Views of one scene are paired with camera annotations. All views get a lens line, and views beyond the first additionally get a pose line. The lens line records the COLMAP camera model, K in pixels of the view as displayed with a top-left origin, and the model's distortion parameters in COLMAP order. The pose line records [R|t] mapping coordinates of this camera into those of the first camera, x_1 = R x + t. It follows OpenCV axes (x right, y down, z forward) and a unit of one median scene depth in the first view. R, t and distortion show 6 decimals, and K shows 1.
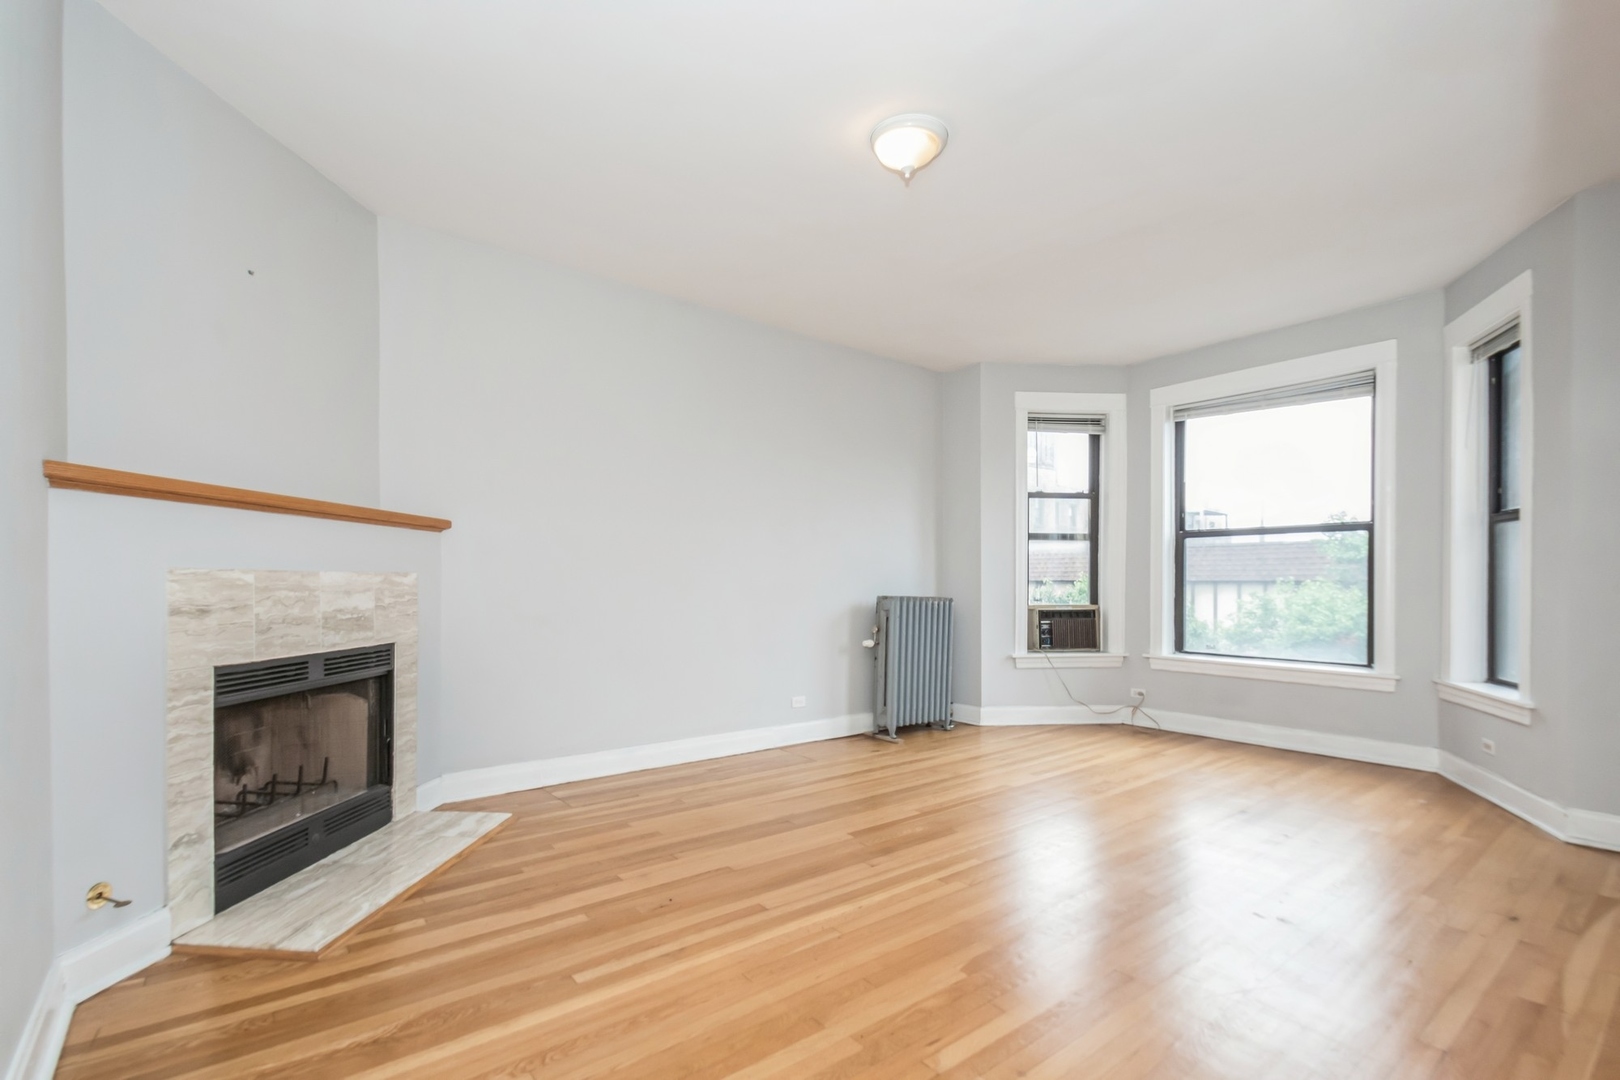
lens RADIAL K [[746.0, 0, 813.3], [0, 746.0, 587.7], [0, 0, 1]] dist [0.000446, 0.000327]
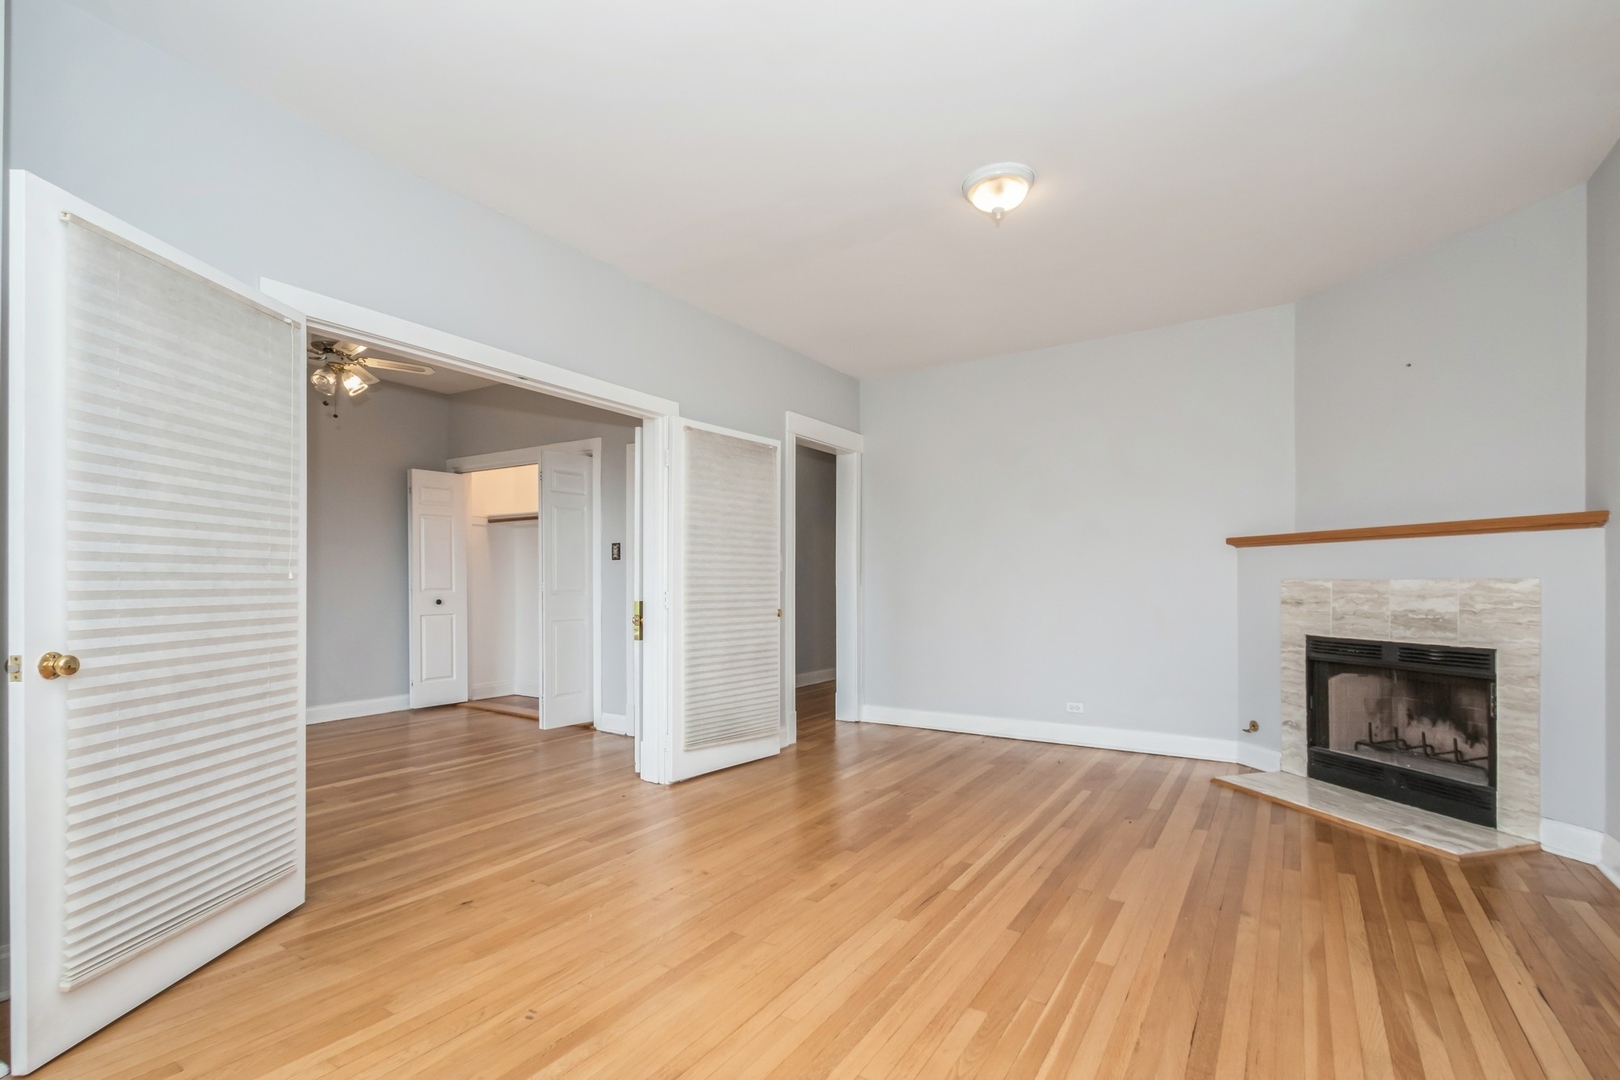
lens RADIAL K [[735.8, 0, 813.0], [0, 735.8, 571.6], [0, 0, 1]] dist [0.002002, 0.000048]
pose [[-0.950484, -0.005641, -0.310721, 0.741542], [-0.003714, 0.999970, -0.006792, -0.024243], [0.310750, -0.005302, -0.950477, 2.006999]]
